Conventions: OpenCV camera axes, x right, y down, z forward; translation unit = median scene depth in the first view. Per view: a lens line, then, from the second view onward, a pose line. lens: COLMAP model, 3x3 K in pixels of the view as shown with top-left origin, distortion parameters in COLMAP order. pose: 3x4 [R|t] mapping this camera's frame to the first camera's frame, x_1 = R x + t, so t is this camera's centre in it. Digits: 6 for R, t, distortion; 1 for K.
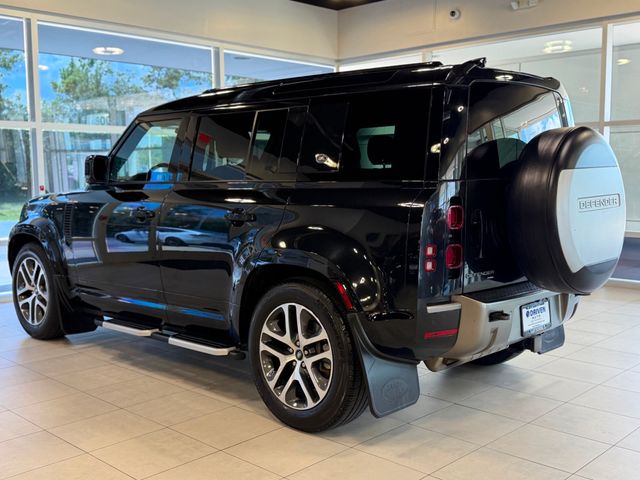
lens RADIAL K [[681.0, 0, 320.0], [0, 681.0, 240.0], [0, 0, 1]] dist [0.157025, -0.489256]
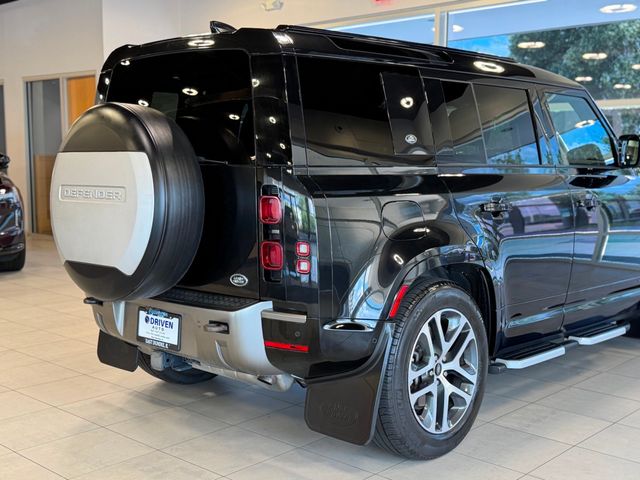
lens RADIAL K [[803.0, 0, 320.0], [0, 803.0, 240.0], [0, 0, 1]] dist [0.099904, -0.062463]
pose [[0.039361, 0.113075, -0.992807, 1.318306], [-0.104521, 0.988592, 0.108451, -0.127390], [0.993743, 0.099501, 0.050730, 1.152315]]
